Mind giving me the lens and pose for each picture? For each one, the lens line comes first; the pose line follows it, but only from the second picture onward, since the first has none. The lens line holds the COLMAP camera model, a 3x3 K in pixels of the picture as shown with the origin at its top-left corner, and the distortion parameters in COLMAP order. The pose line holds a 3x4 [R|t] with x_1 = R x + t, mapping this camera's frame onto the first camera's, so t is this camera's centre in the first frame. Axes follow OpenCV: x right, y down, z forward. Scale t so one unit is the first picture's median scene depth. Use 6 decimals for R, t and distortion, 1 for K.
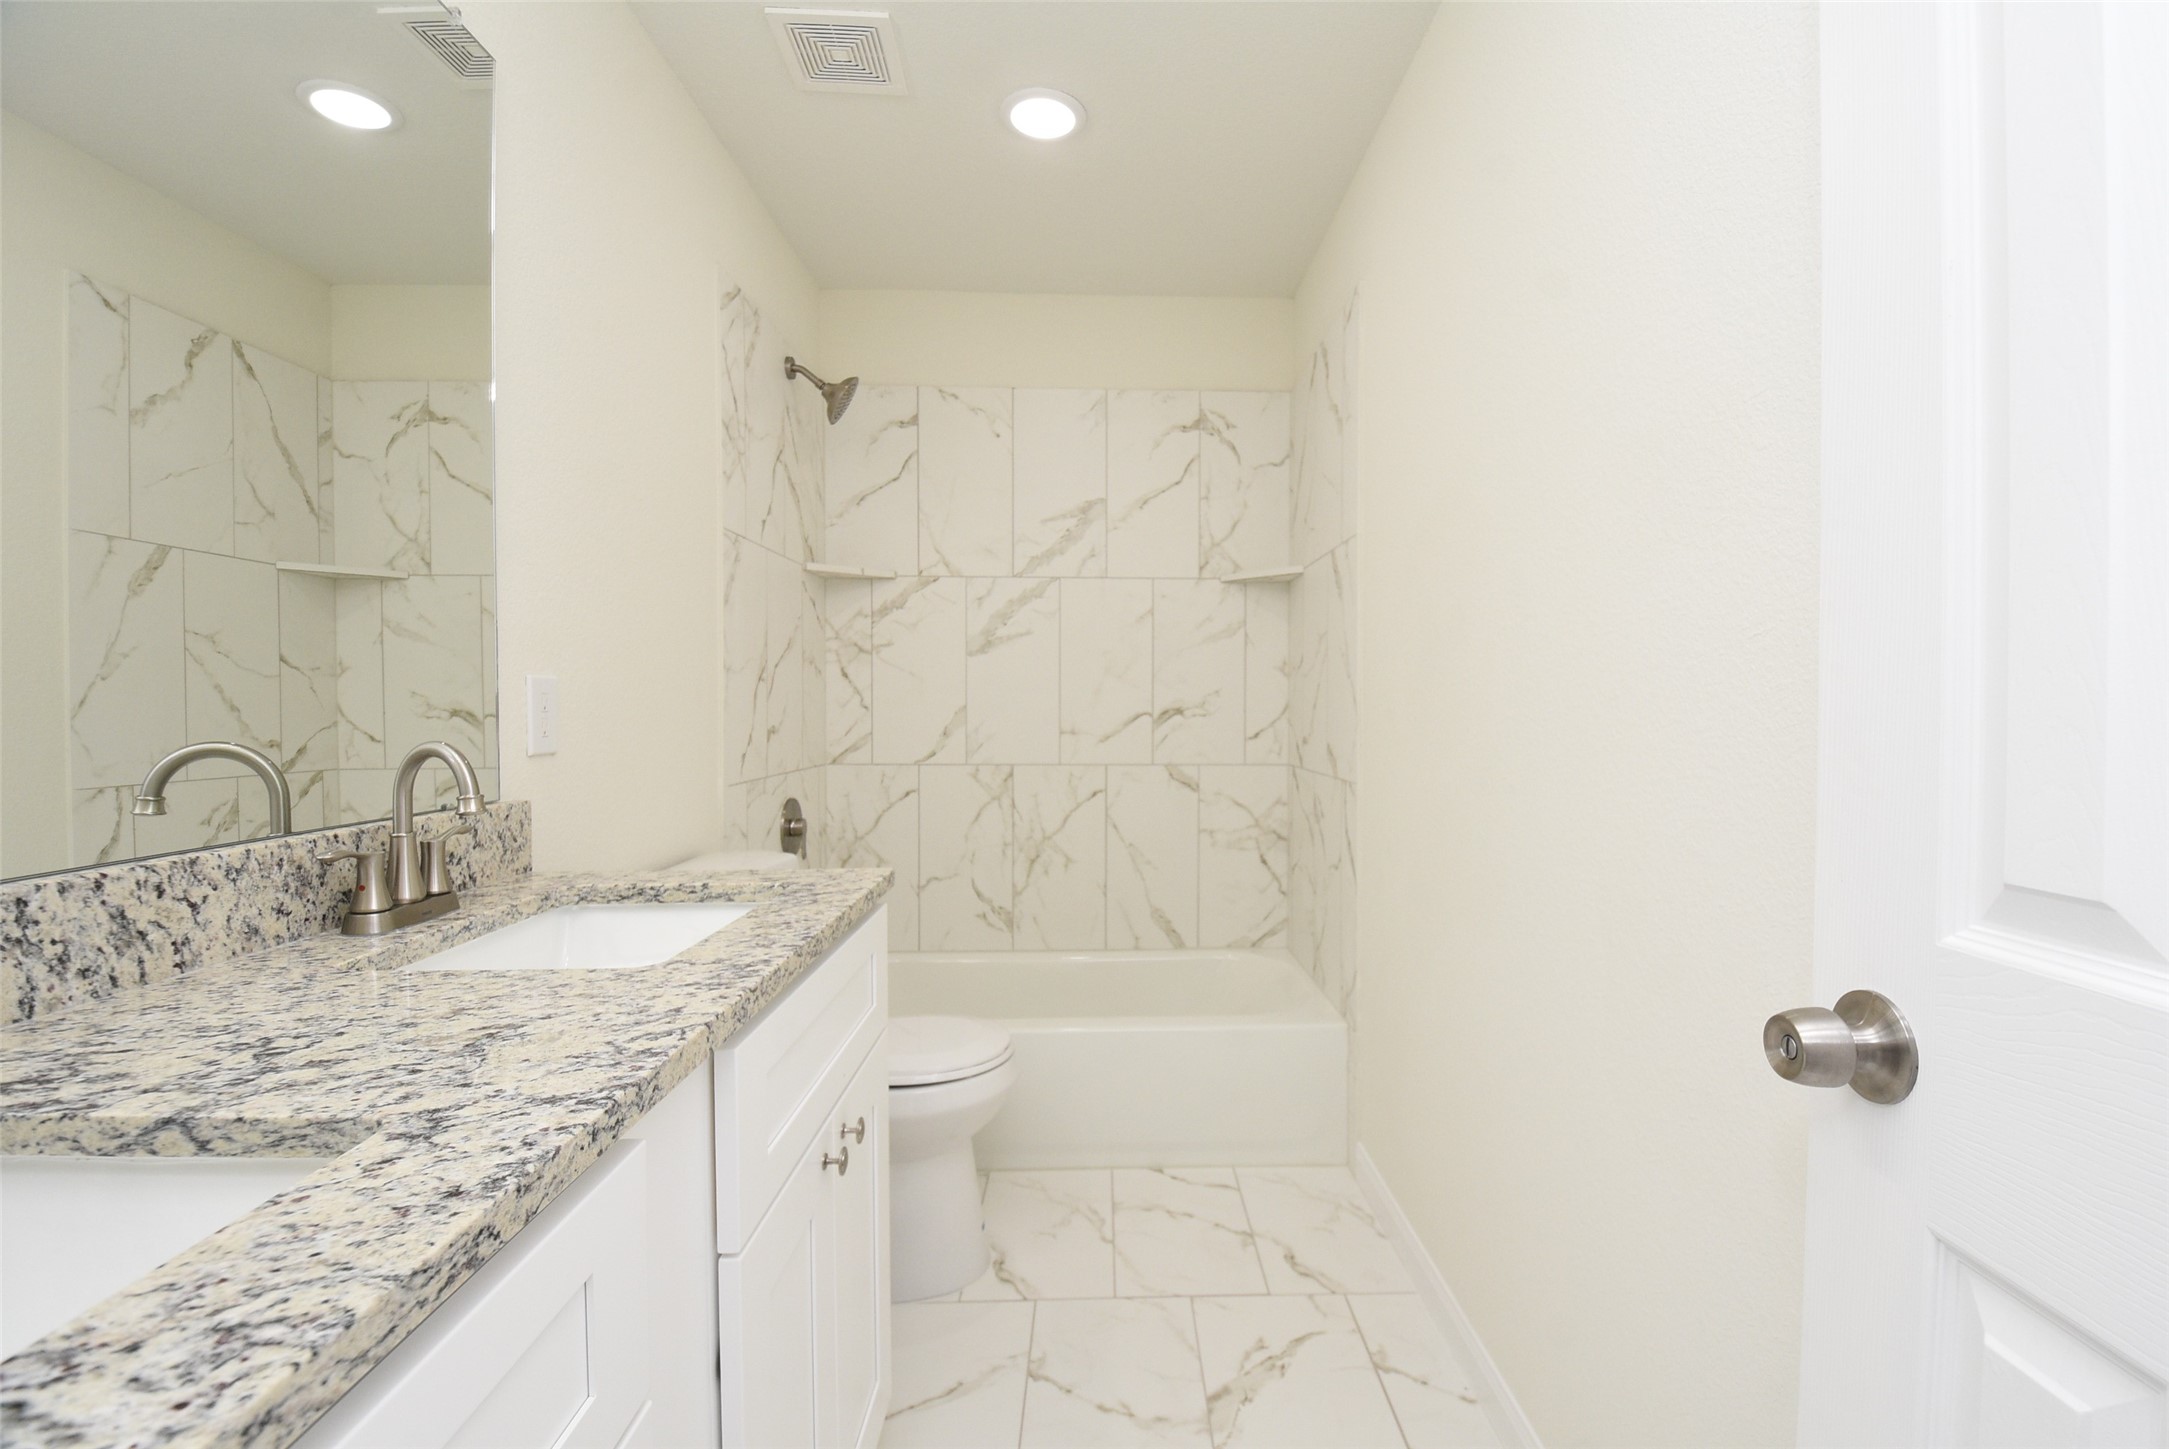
lens RADIAL K [[913.2, 0, 1087.1], [0, 913.2, 719.8], [0, 0, 1]] dist [0.001296, -0.000939]
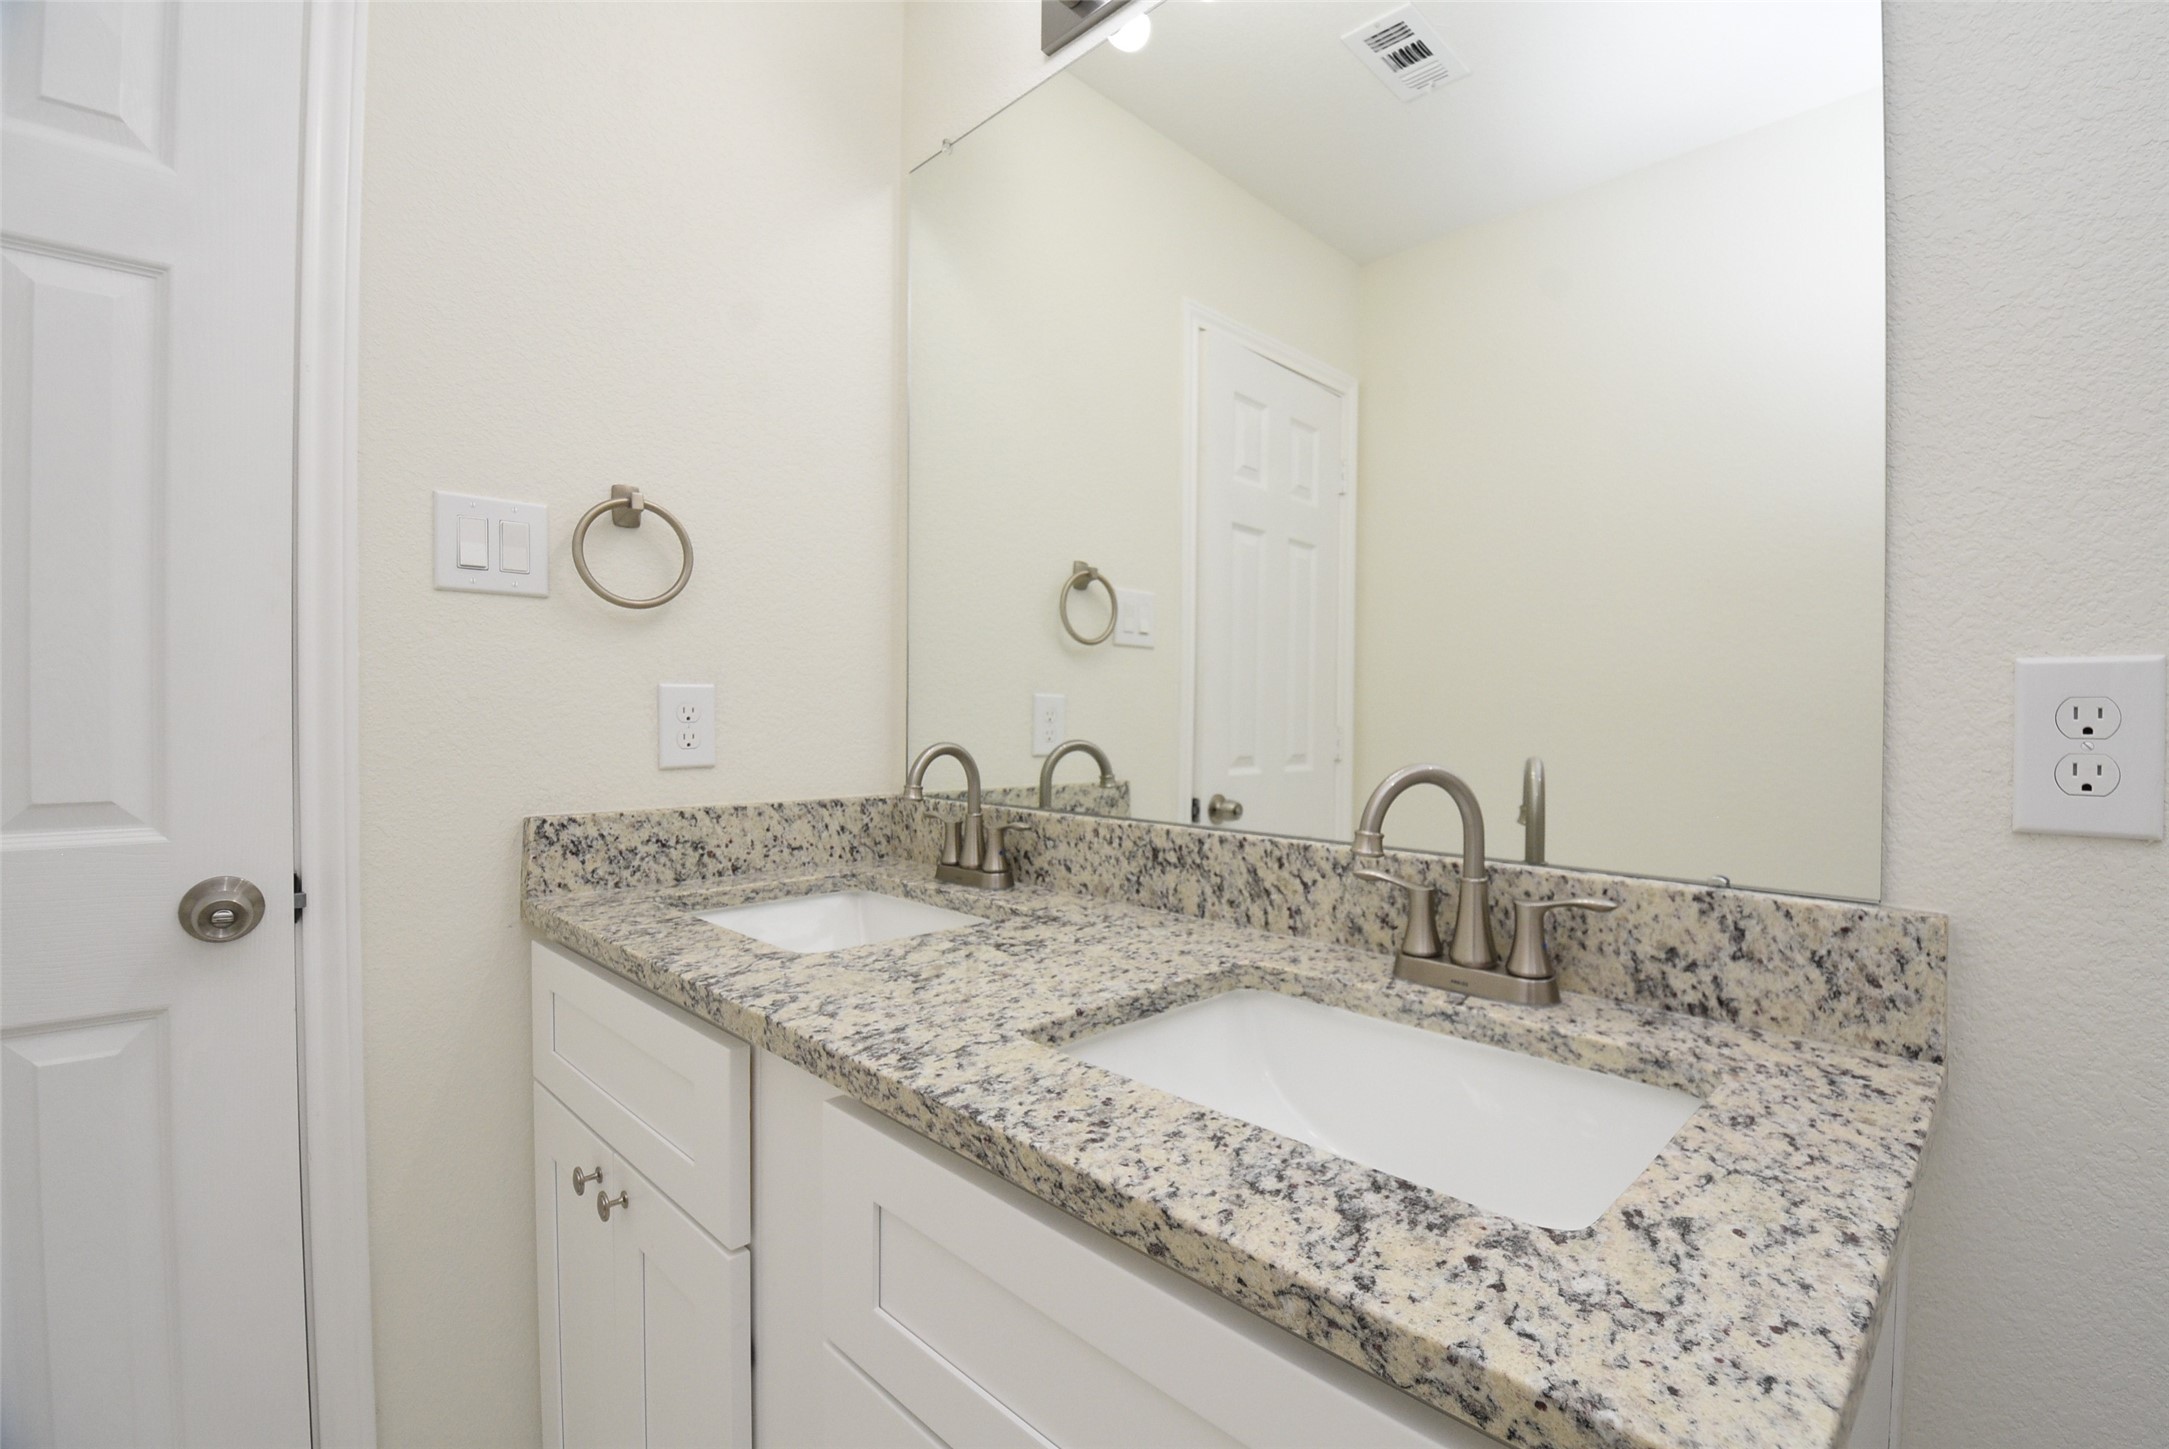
lens RADIAL K [[913.2, 0, 1100.9], [0, 913.2, 729.3], [0, 0, 1]] dist [0.001296, -0.000939]
pose [[-0.677343, 0.010158, -0.735597, 0.080772], [-0.018679, 0.999345, 0.031001, -0.032727], [0.735430, 0.034738, -0.676710, 1.698931]]
